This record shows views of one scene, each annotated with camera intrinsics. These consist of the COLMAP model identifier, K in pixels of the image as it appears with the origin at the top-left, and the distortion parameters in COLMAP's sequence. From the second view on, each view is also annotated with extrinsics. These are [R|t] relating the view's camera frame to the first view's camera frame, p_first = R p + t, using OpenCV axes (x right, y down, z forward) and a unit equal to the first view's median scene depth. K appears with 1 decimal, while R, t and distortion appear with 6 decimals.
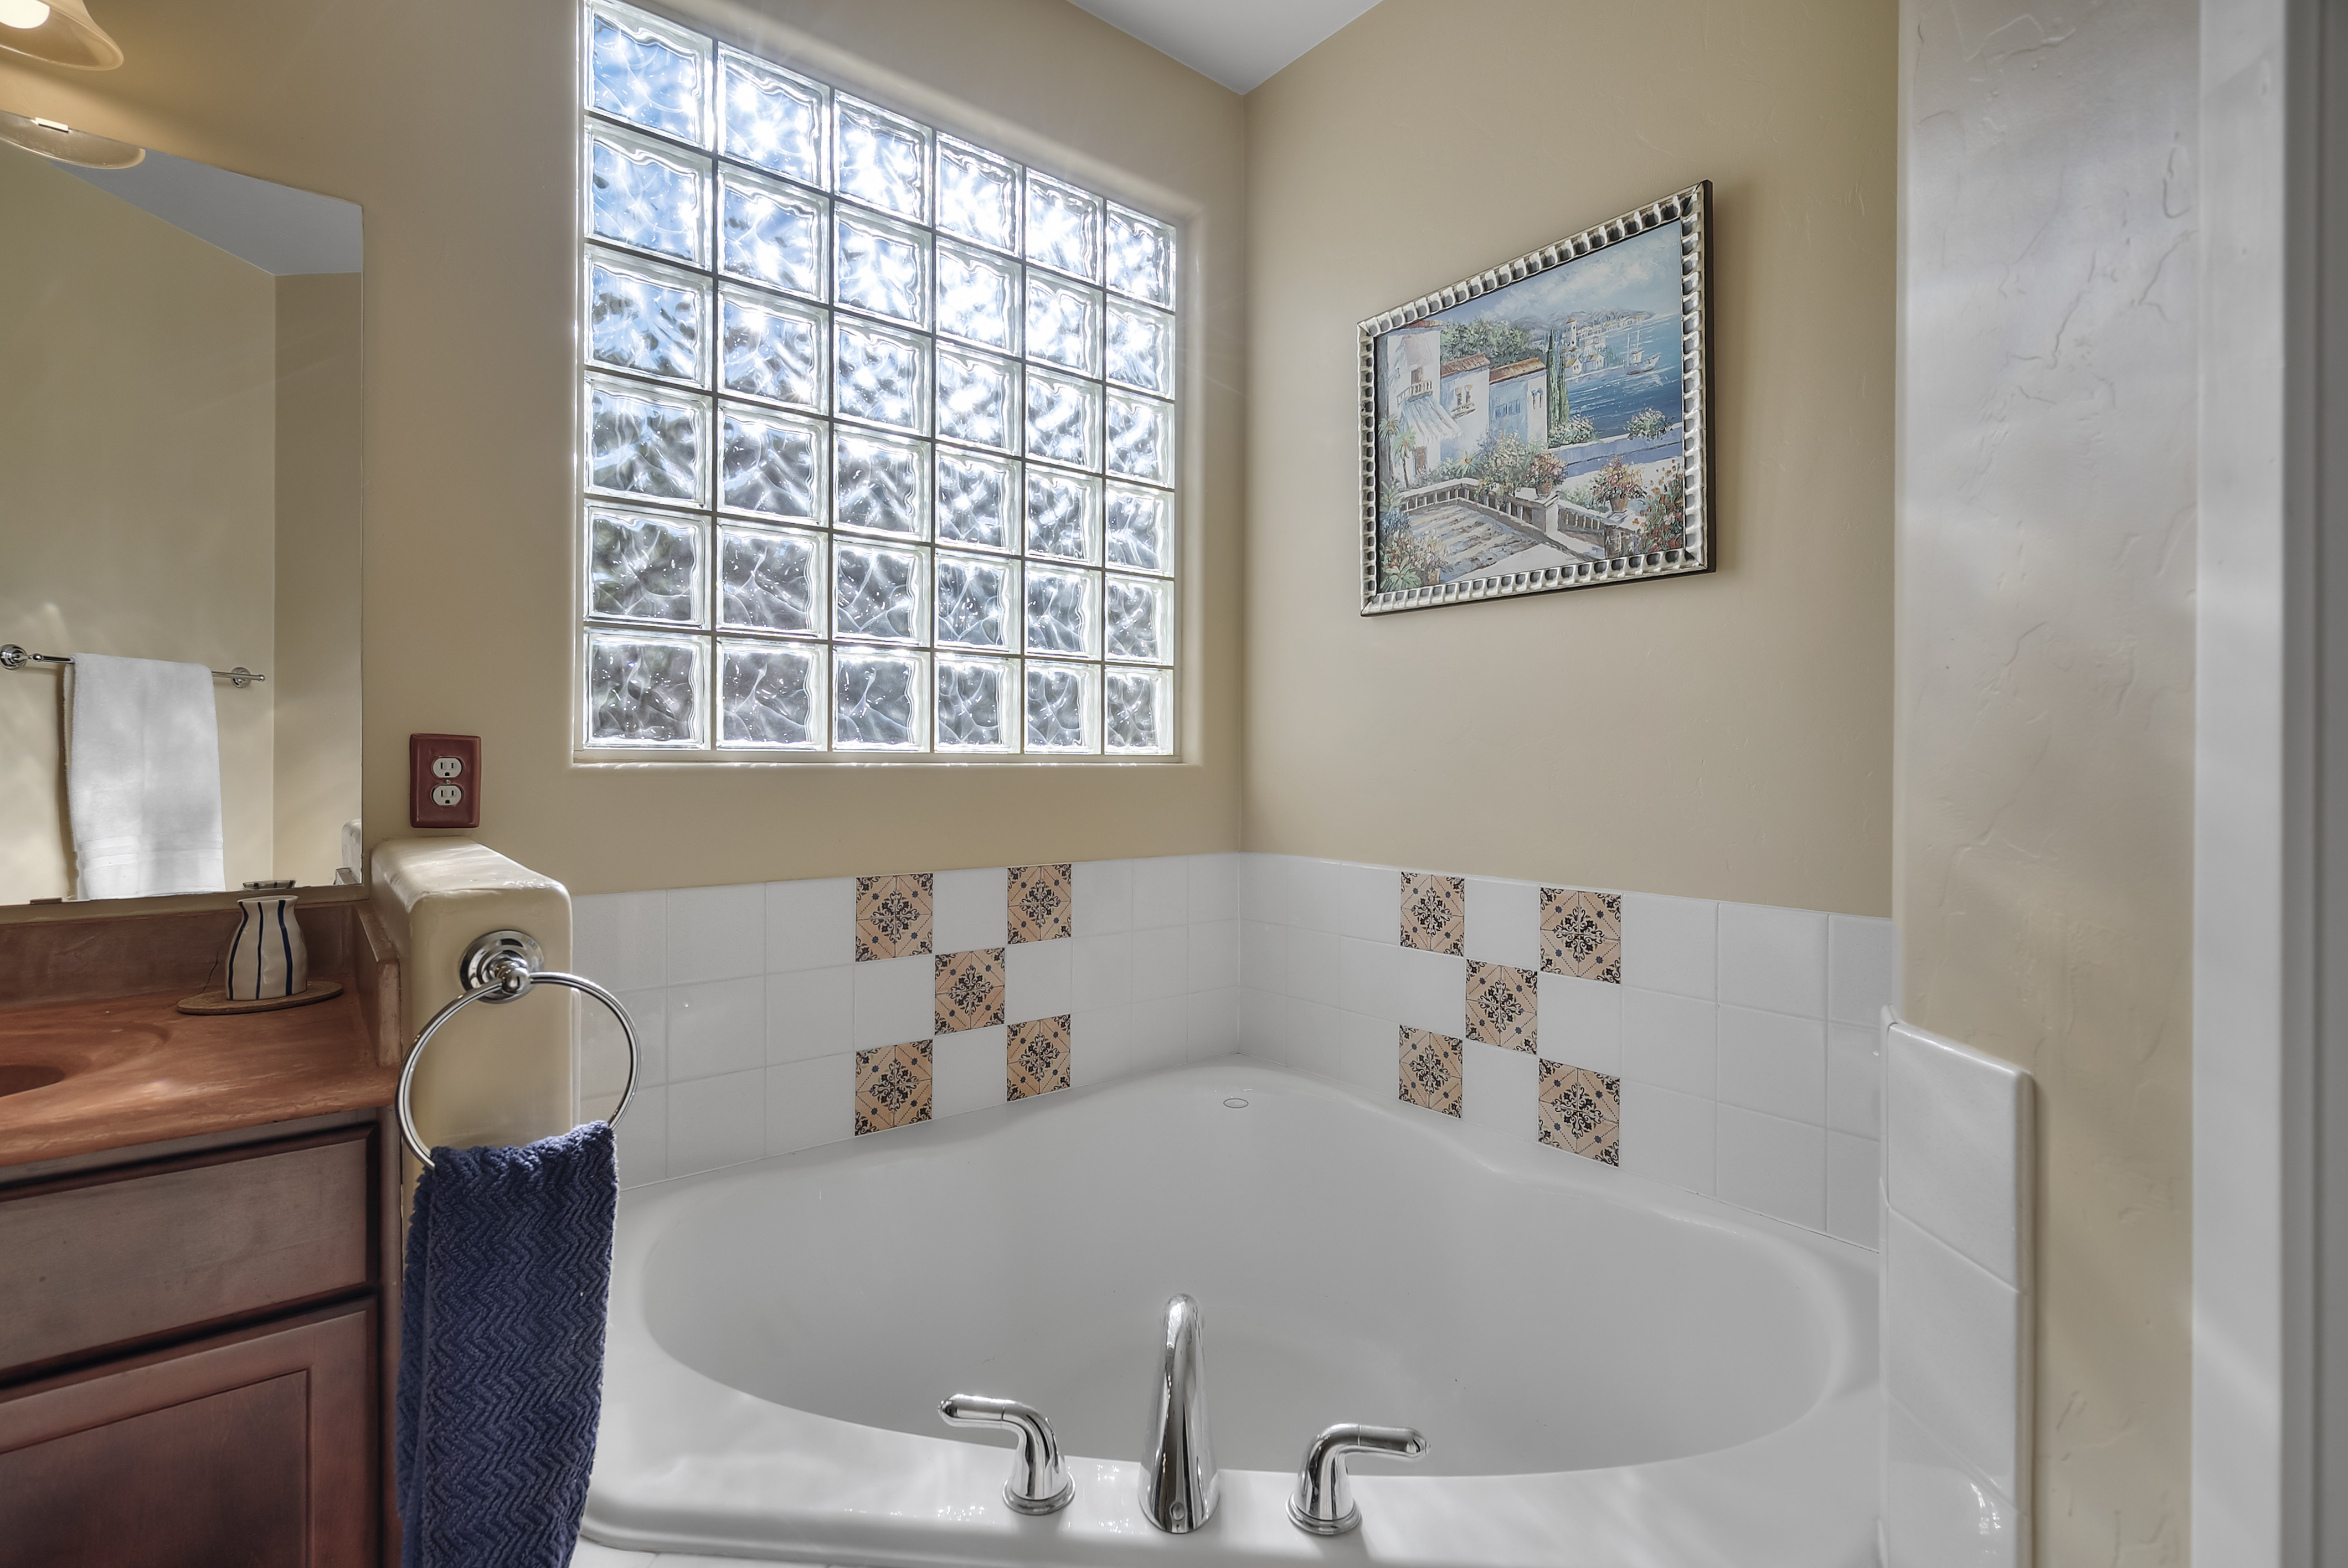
lens RADIAL K [[1083.5, 0, 1166.2], [0, 1083.5, 758.9], [0, 0, 1]] dist [-0.002671, -0.000049]
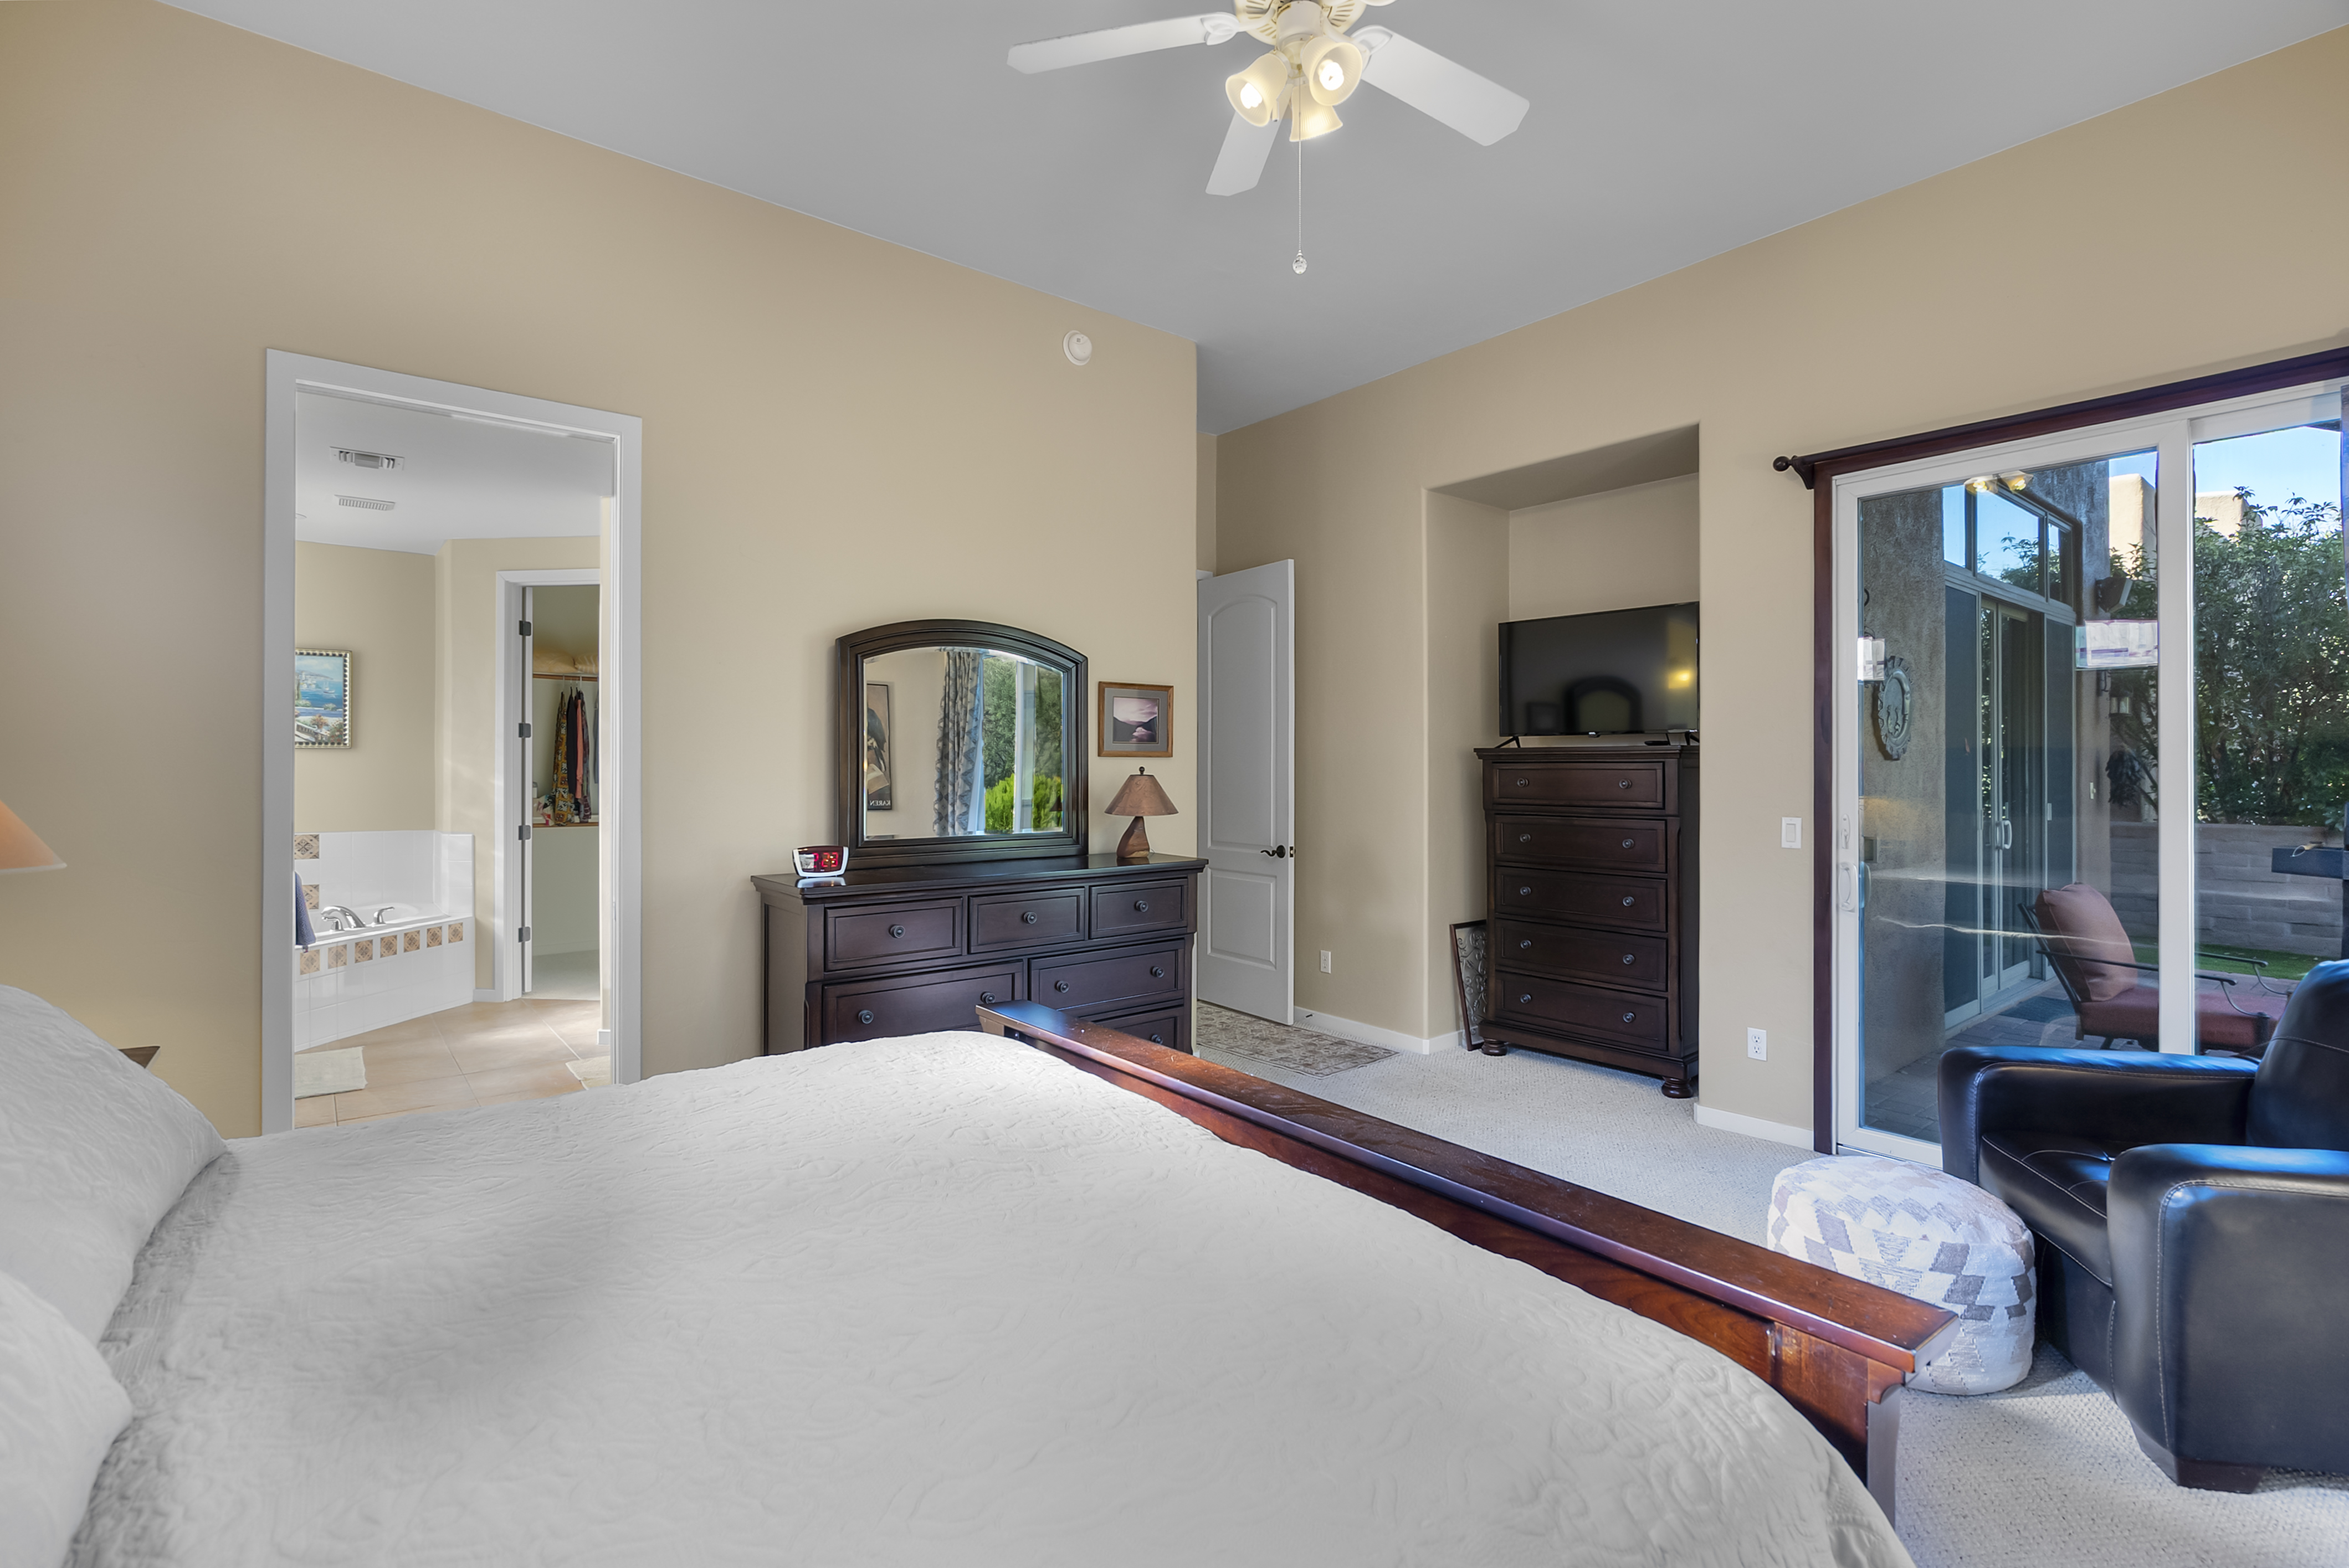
lens RADIAL K [[1080.5, 0, 1177.9], [0, 1080.5, 761.1], [0, 0, 1]] dist [-0.000860, 0.000237]
pose [[0.013815, -0.001924, 0.999903, -3.004655], [-0.001338, 0.999997, 0.001943, -0.123108], [-0.999904, -0.001365, 0.013812, -1.833934]]
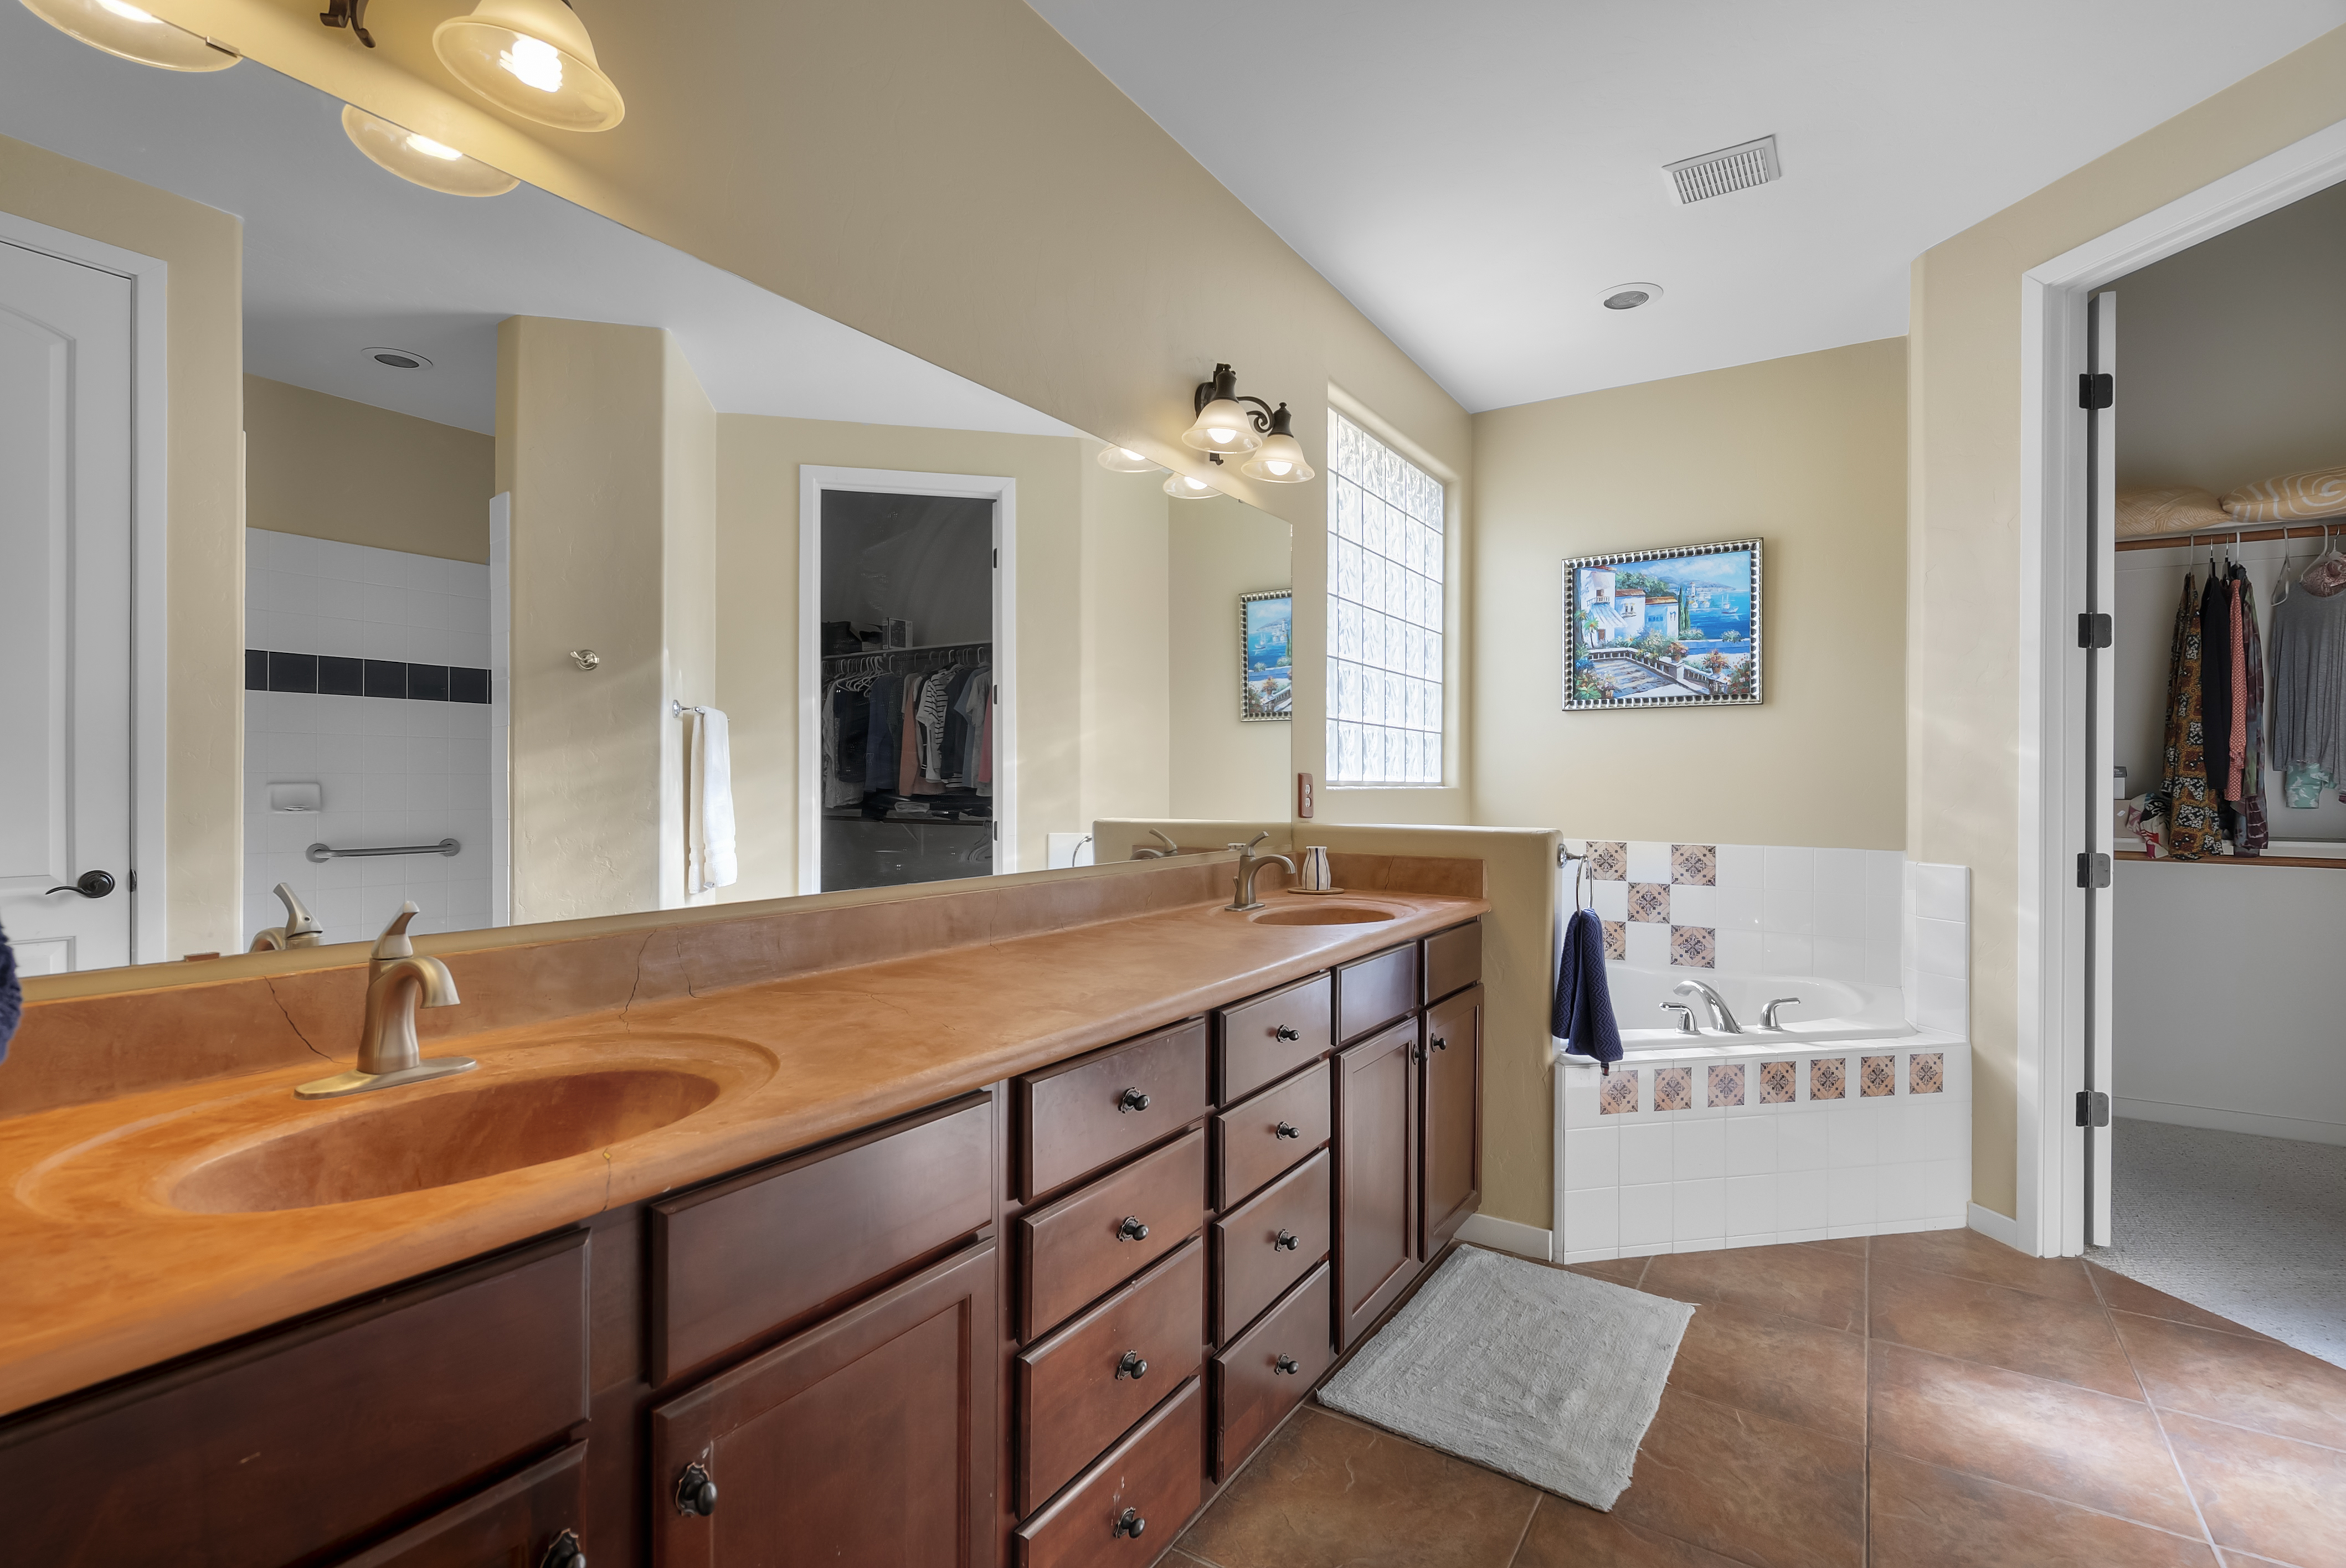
lens RADIAL K [[1067.4, 0, 1173.0], [0, 1067.4, 784.0], [0, 0, 1]] dist [-0.003105, 0.000583]
pose [[0.956911, -0.001487, 0.290378, -1.215111], [0.000310, 0.999992, 0.004098, -0.010082], [-0.290382, -0.003831, 0.956903, -0.730400]]
